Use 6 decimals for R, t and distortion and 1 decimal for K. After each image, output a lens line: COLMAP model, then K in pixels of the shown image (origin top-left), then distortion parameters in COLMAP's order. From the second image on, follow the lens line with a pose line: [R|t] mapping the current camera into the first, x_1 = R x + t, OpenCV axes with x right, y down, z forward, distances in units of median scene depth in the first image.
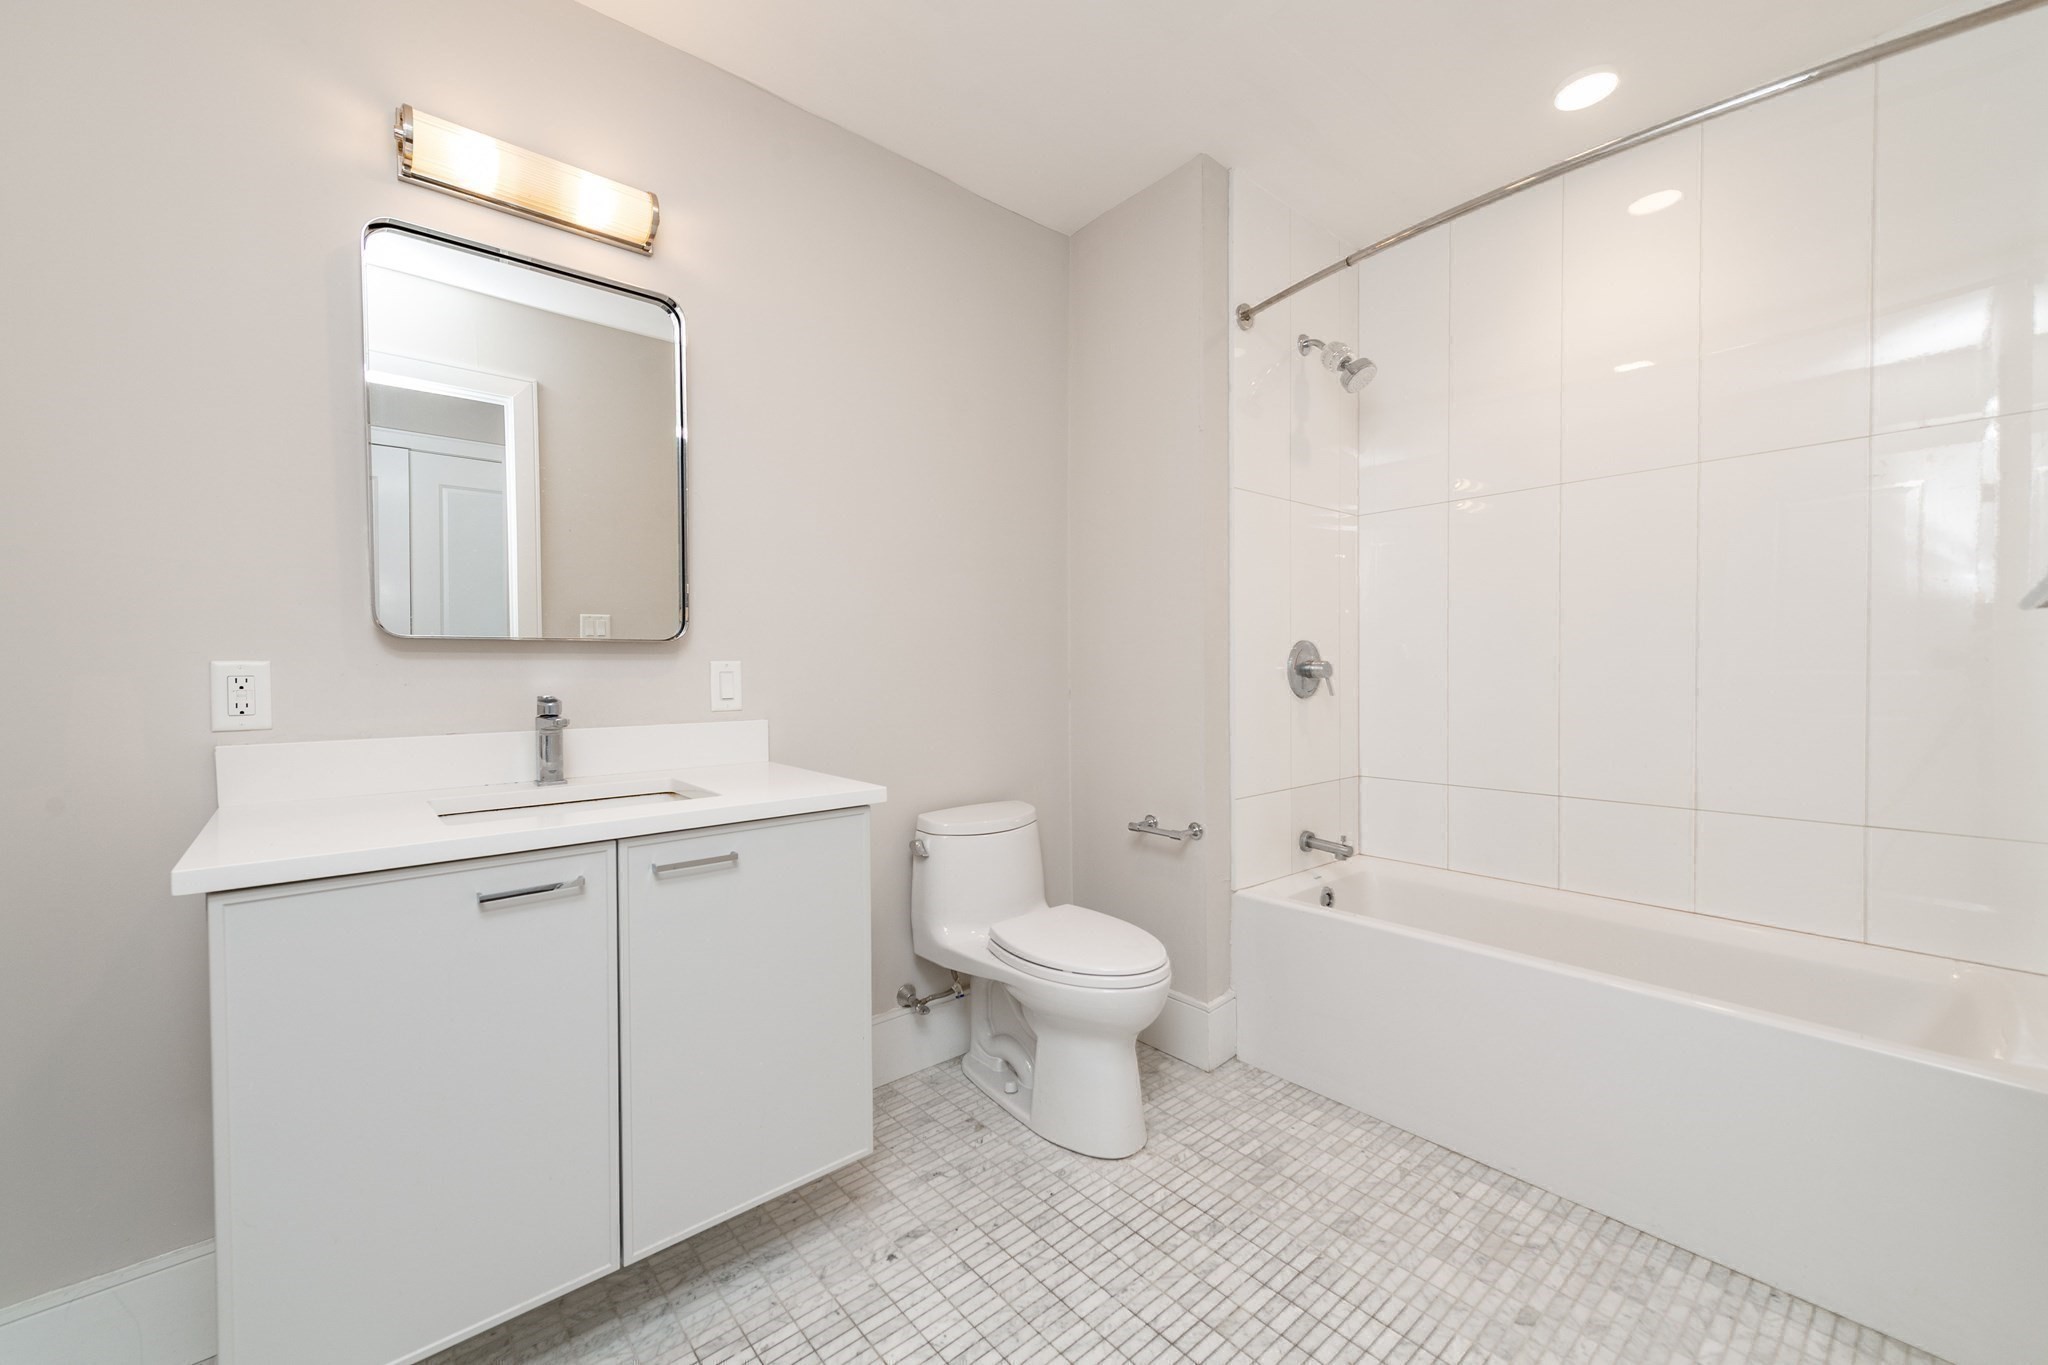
lens RADIAL K [[819.9, 0, 1018.3], [0, 819.9, 678.0], [0, 0, 1]] dist [0.007549, -0.001536]
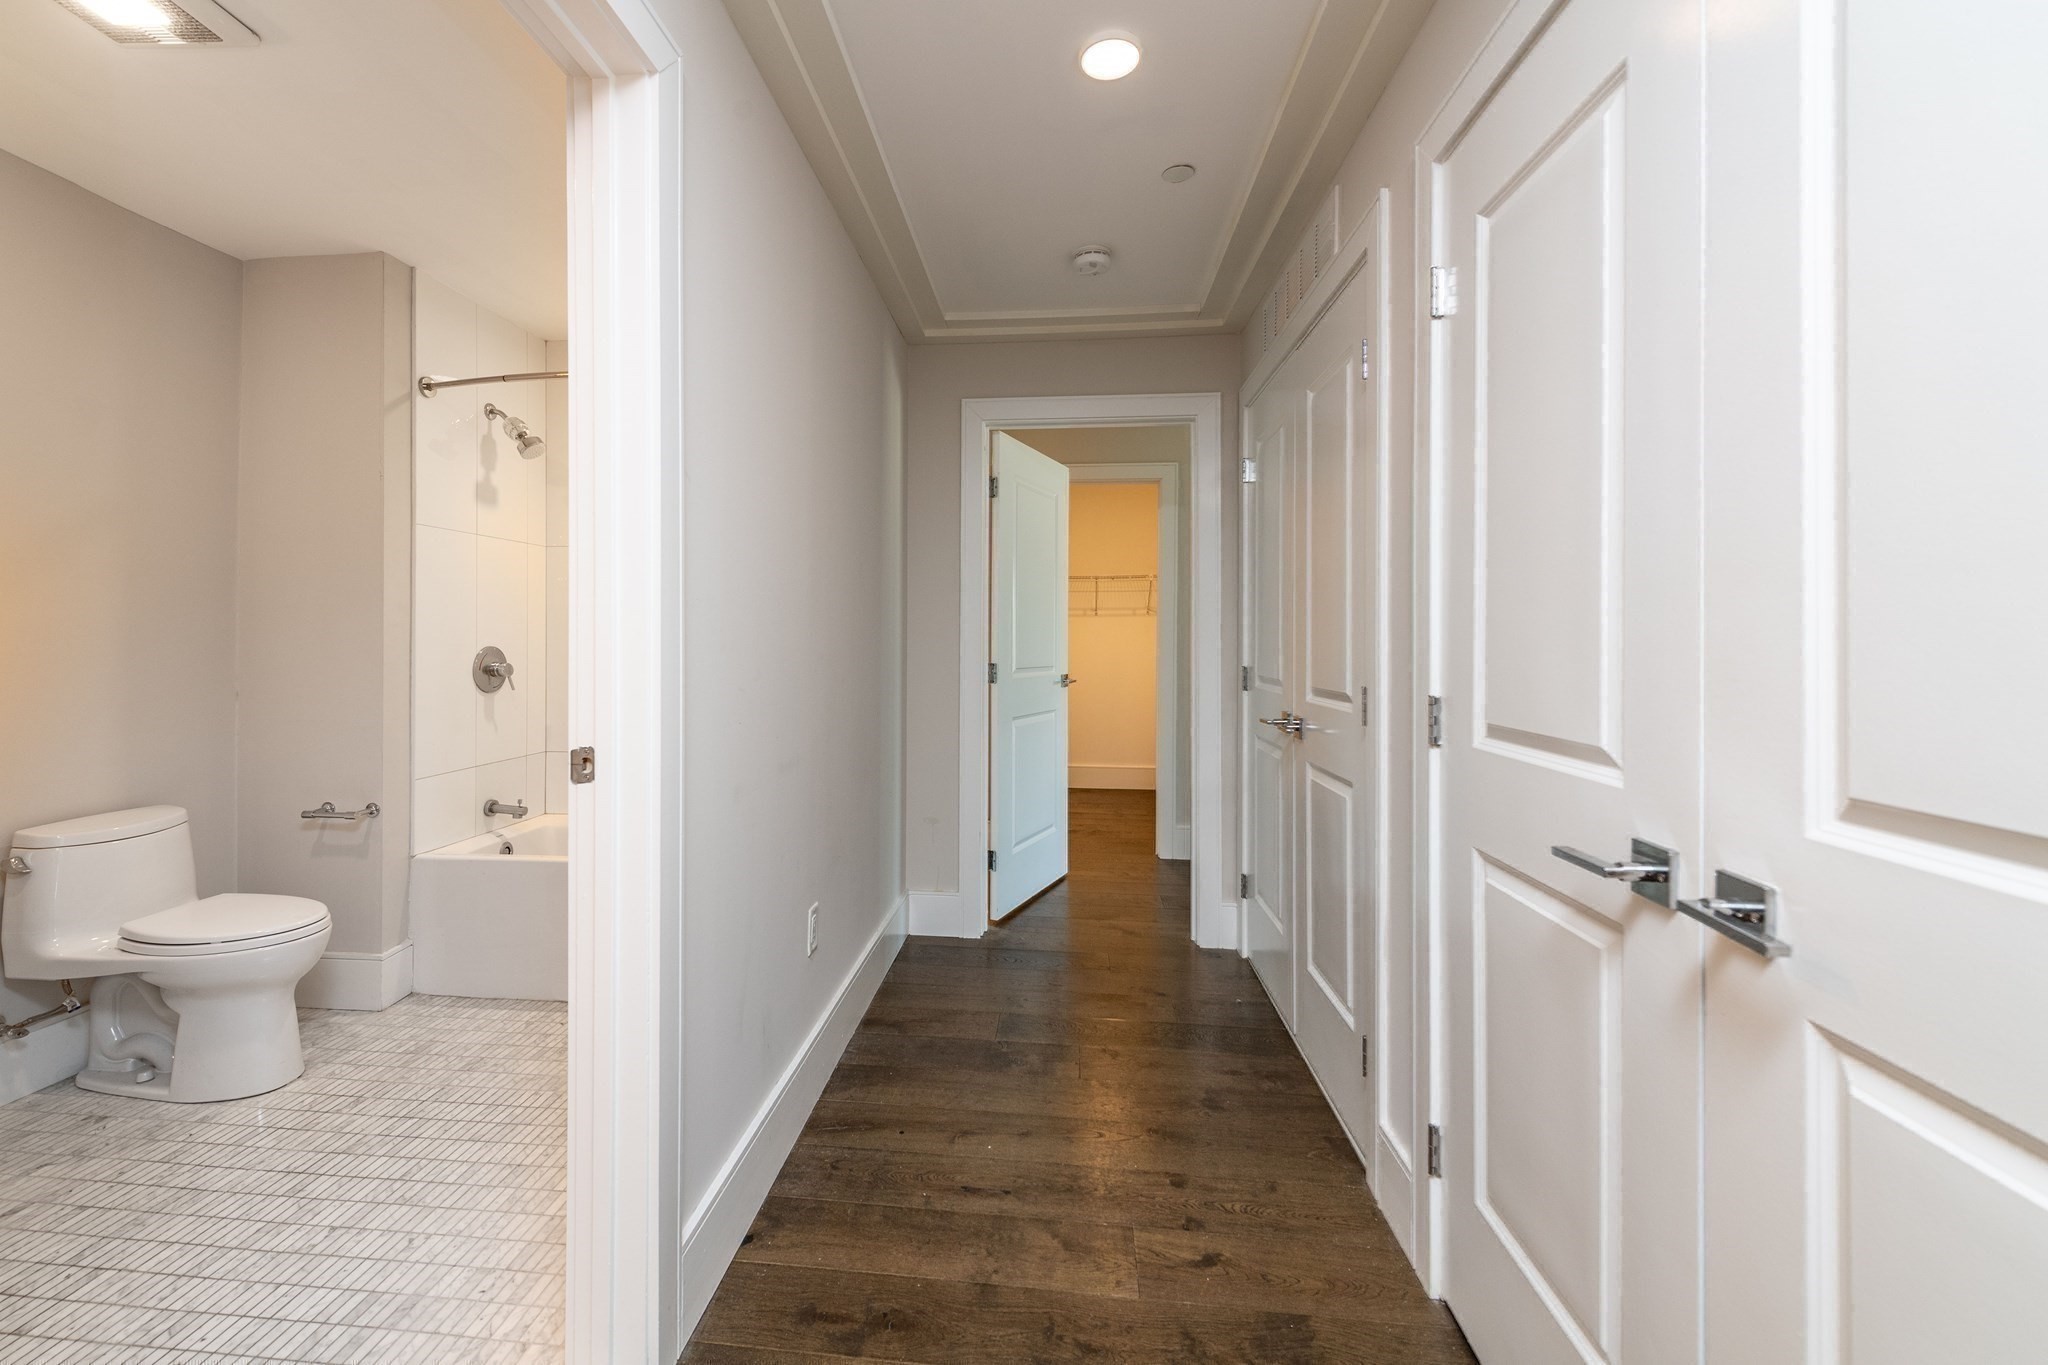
lens RADIAL K [[819.9, 0, 964.8], [0, 819.9, 634.7], [0, 0, 1]] dist [0.007549, -0.001536]
pose [[0.727286, 0.013930, 0.686193, 0.020385], [0.001992, 0.999747, -0.022406, -0.041416], [-0.686331, 0.017662, 0.727075, -0.491346]]
